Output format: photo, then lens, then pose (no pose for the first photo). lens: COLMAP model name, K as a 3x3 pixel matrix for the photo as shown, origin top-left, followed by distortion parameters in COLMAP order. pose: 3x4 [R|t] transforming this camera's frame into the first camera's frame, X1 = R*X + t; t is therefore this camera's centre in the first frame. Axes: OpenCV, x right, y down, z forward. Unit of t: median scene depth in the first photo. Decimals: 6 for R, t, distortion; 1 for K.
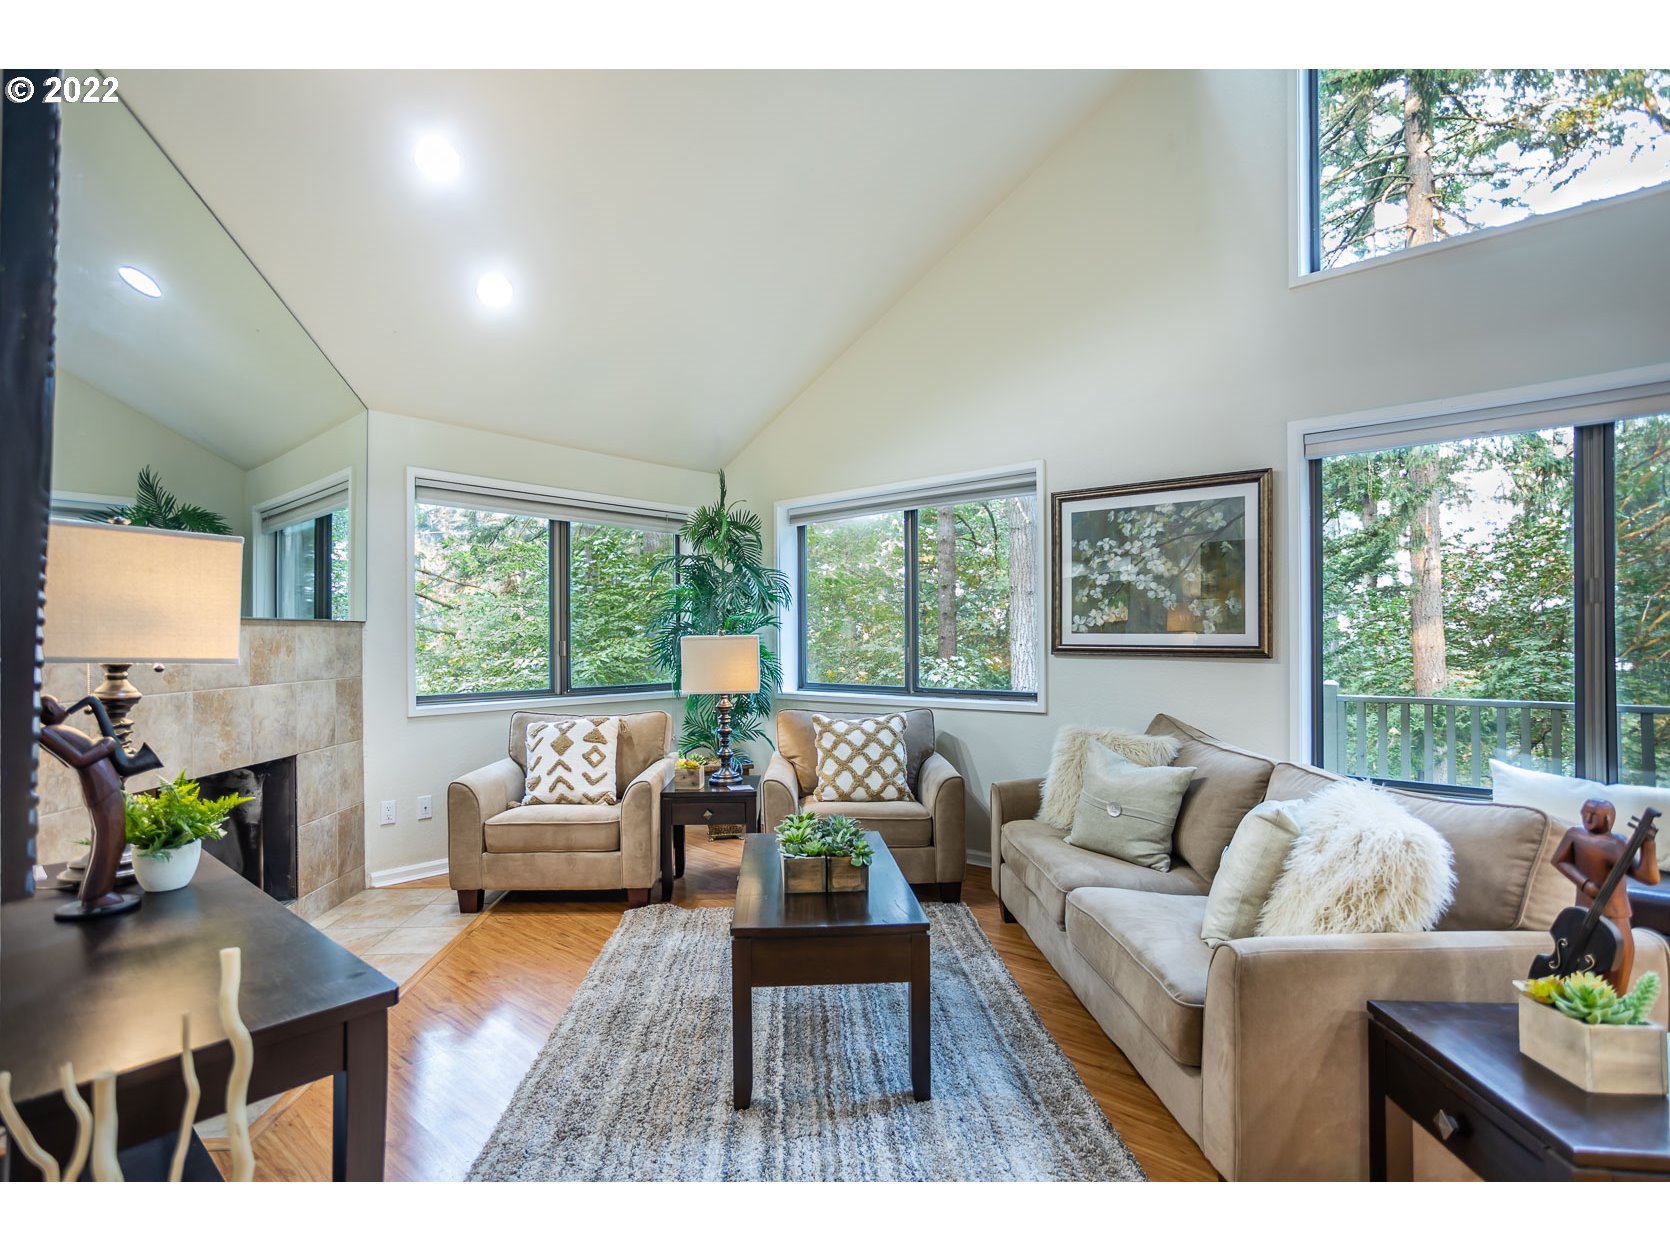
lens RADIAL K [[843.3, 0, 838.0], [0, 843.3, 630.8], [0, 0, 1]] dist [-0.024798, -0.000342]
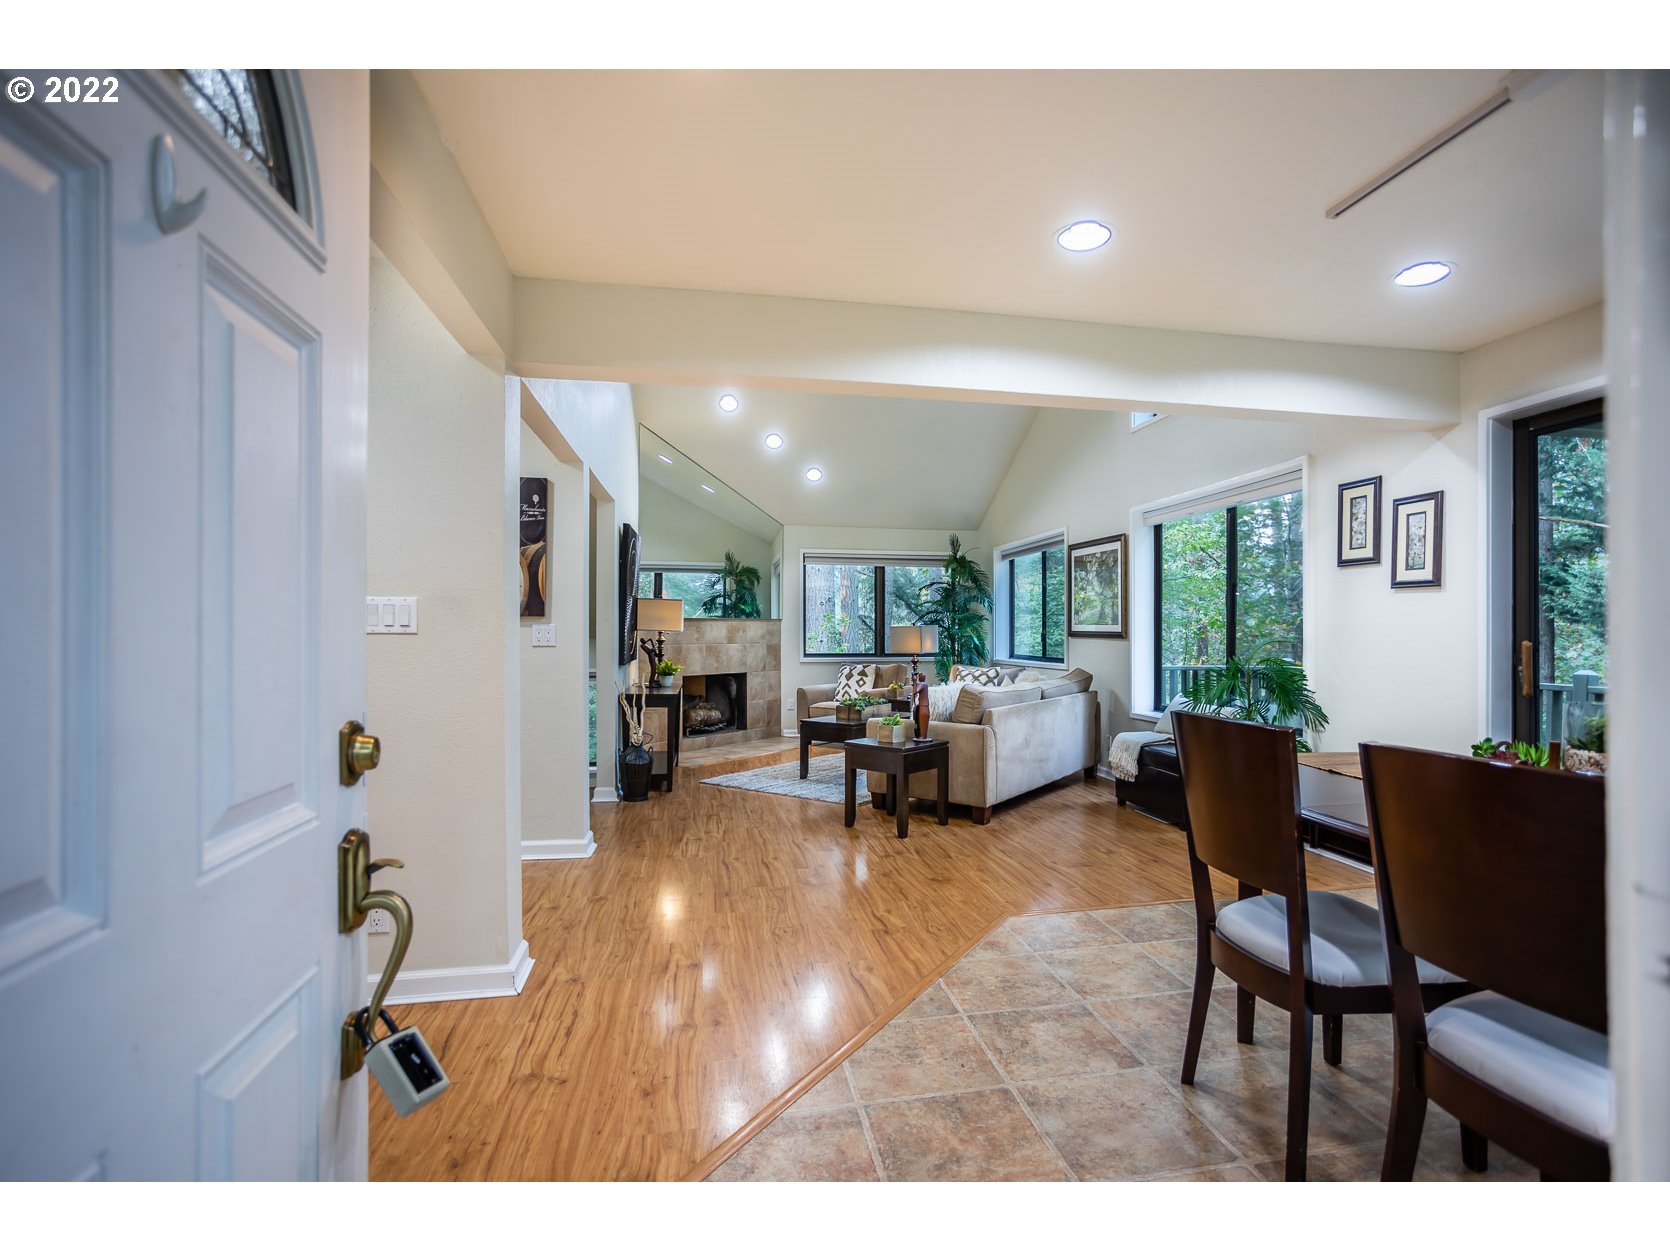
lens RADIAL K [[843.3, 0, 846.7], [0, 843.3, 628.9], [0, 0, 1]] dist [-0.024798, -0.000342]
pose [[0.768274, 0.004712, -0.640104, 1.080675], [-0.000297, 0.999975, 0.007005, -0.000977], [0.640121, -0.005192, 0.768257, -0.680325]]
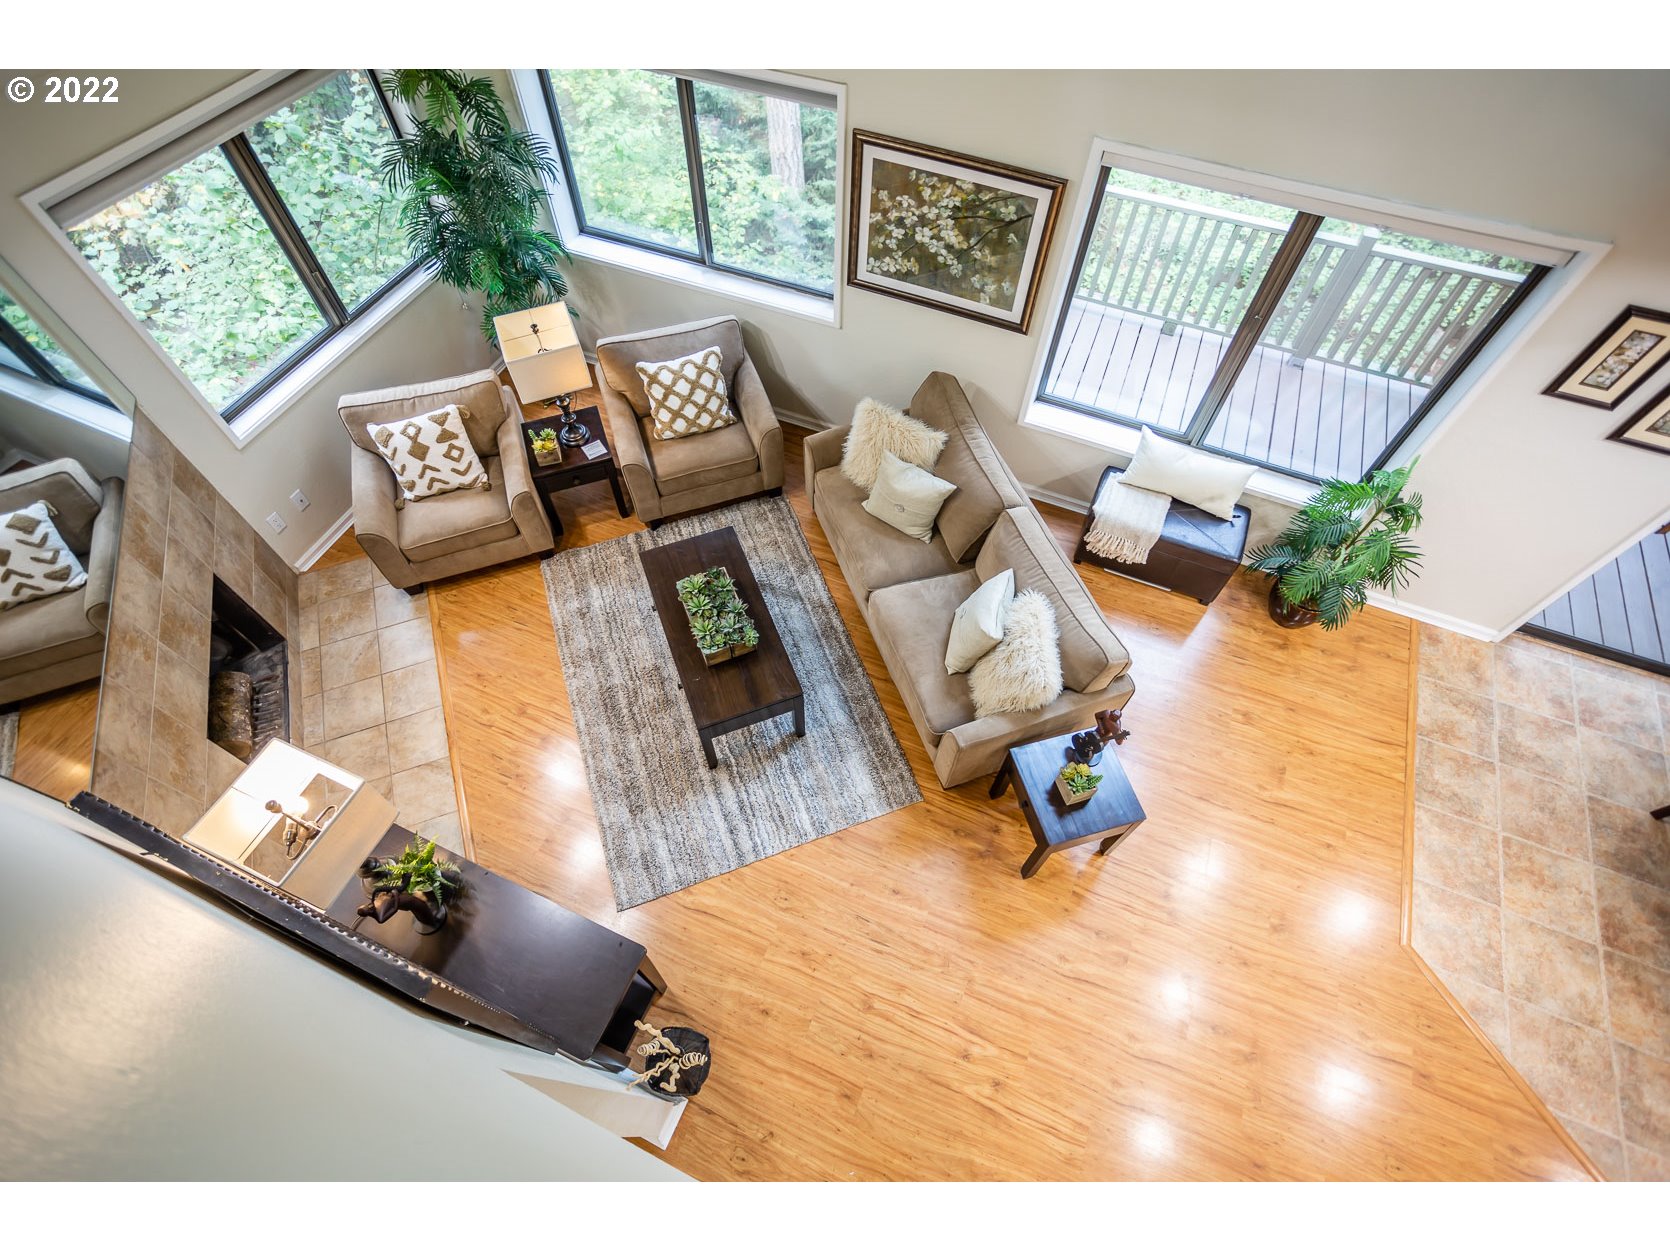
lens RADIAL K [[799.7, 0, 839.4], [0, 799.7, 641.2], [0, 0, 1]] dist [0.004056, 0.002440]
pose [[0.954541, -0.240418, 0.176213, -0.051025], [-0.023890, 0.527555, 0.849185, -0.643406], [-0.297121, -0.814792, 0.497829, 0.121672]]
